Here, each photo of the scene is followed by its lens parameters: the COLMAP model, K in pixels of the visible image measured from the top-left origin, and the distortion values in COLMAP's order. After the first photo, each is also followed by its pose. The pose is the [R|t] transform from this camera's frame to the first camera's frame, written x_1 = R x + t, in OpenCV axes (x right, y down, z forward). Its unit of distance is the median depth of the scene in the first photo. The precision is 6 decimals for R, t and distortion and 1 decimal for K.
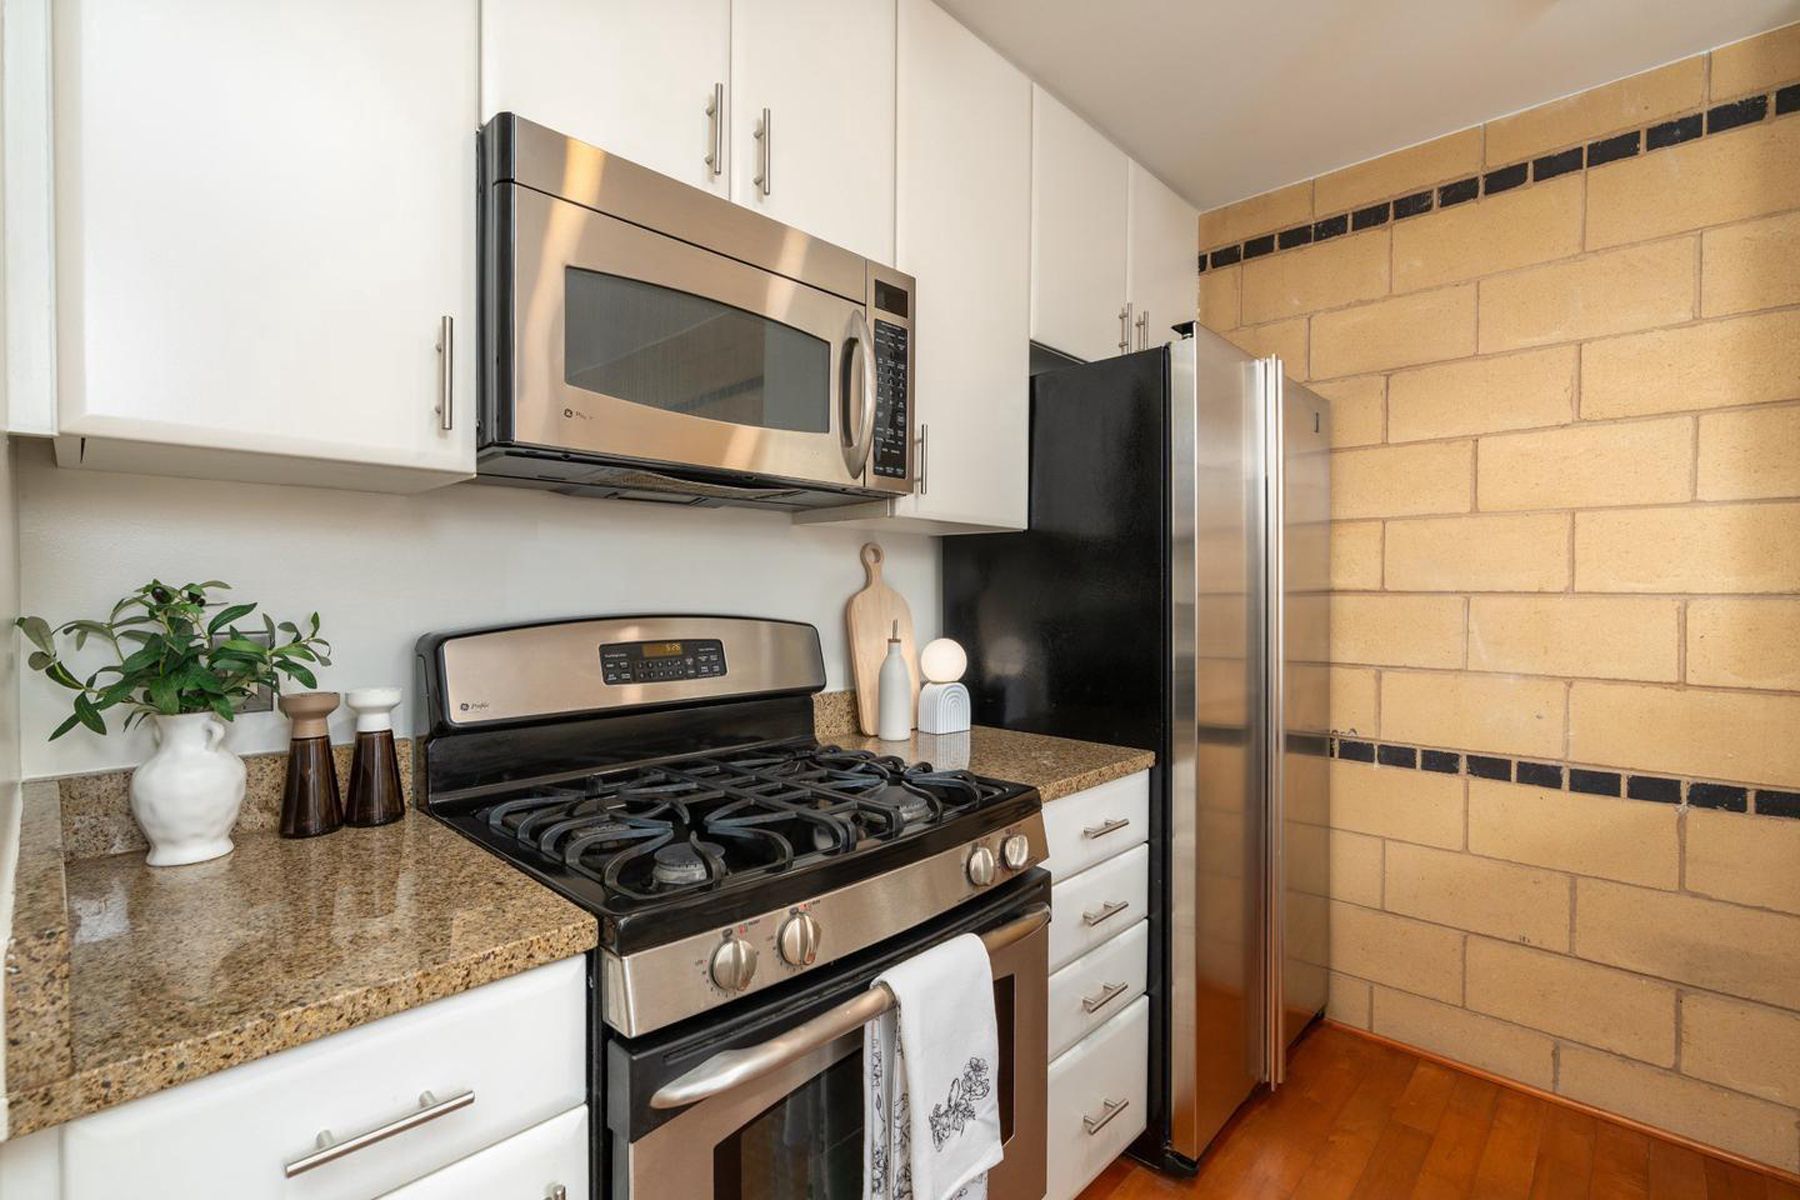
lens RADIAL K [[828.5, 0, 900.0], [0, 828.5, 600.0], [0, 0, 1]] dist [0.000526, 0.000858]
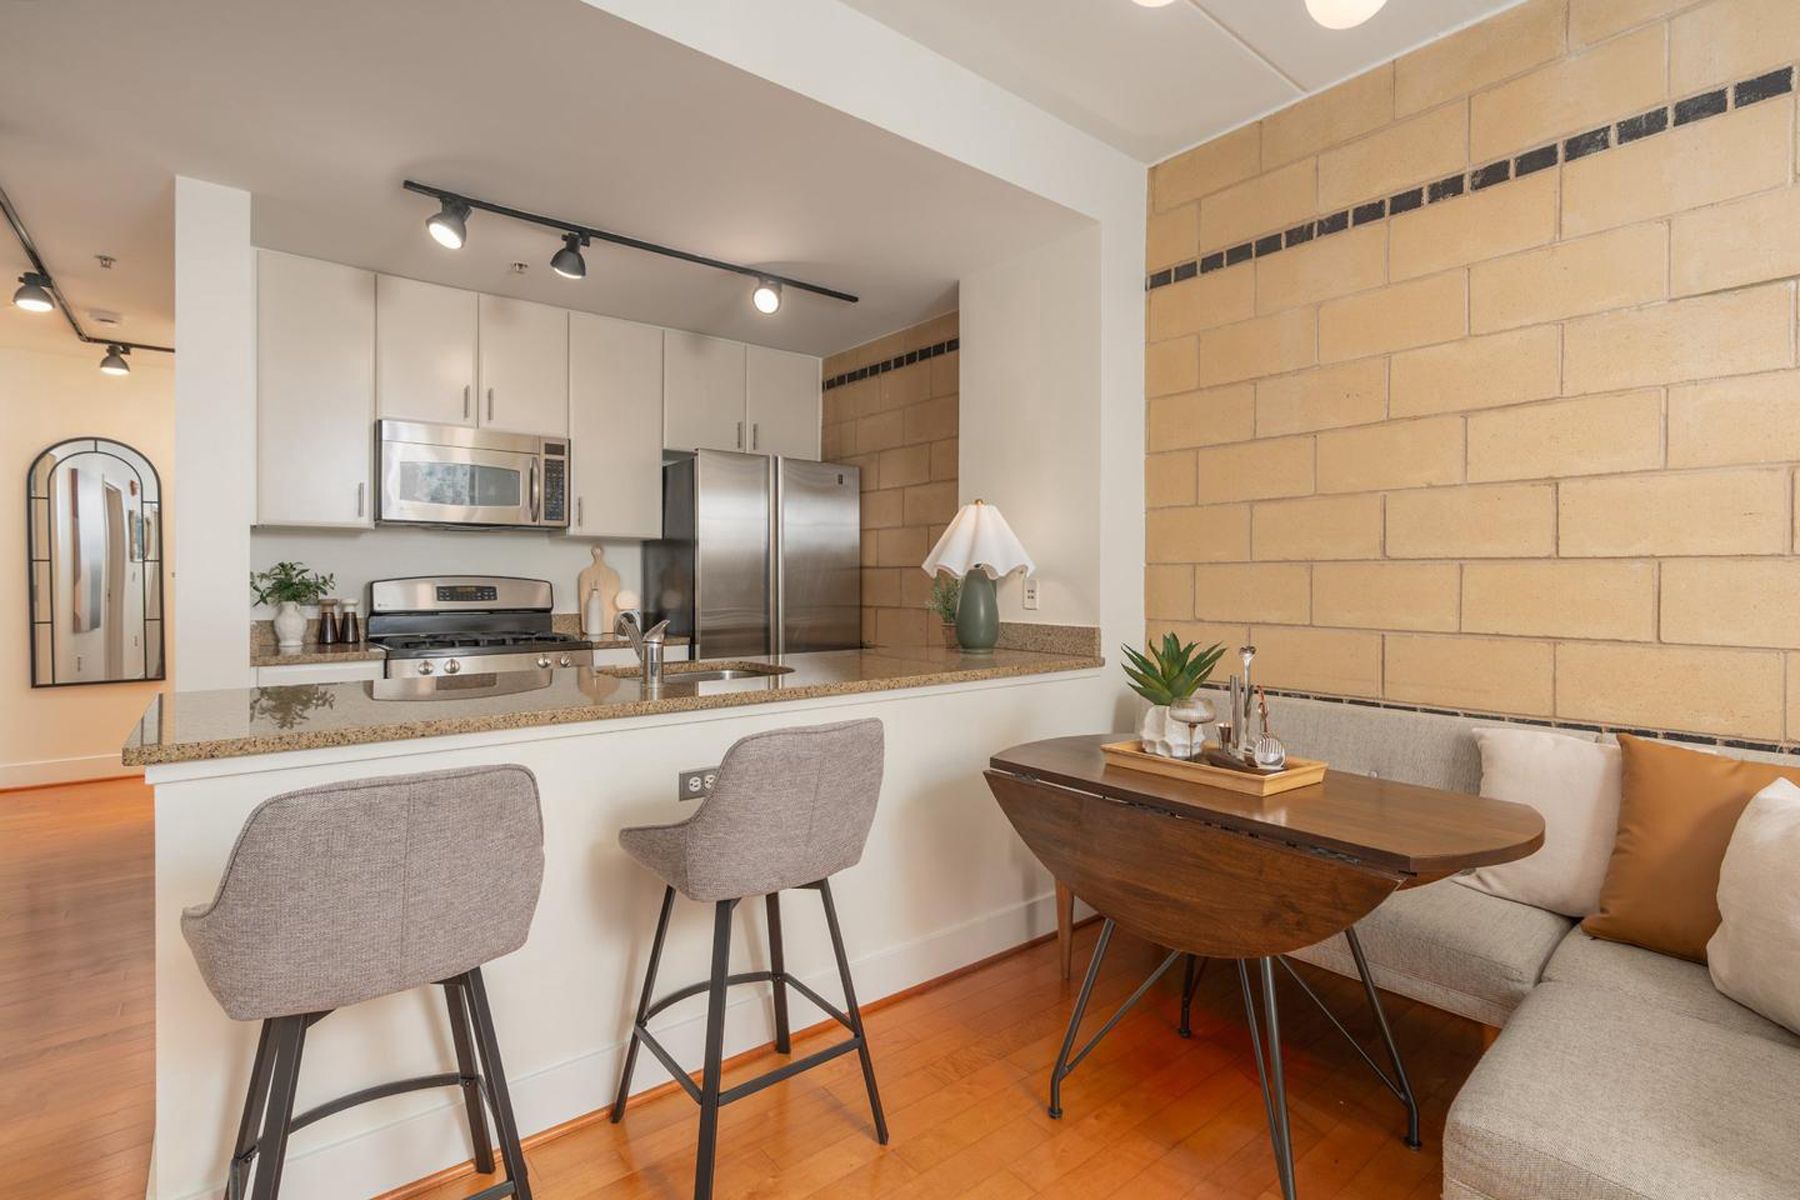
lens RADIAL K [[850.9, 0, 907.6], [0, 850.9, 581.5], [0, 0, 1]] dist [0.018526, -0.000702]
pose [[0.992974, -0.002914, -0.118293, 1.074077], [0.001909, 0.999961, -0.008607, 0.048162], [0.118314, 0.008321, 0.992941, -1.137780]]
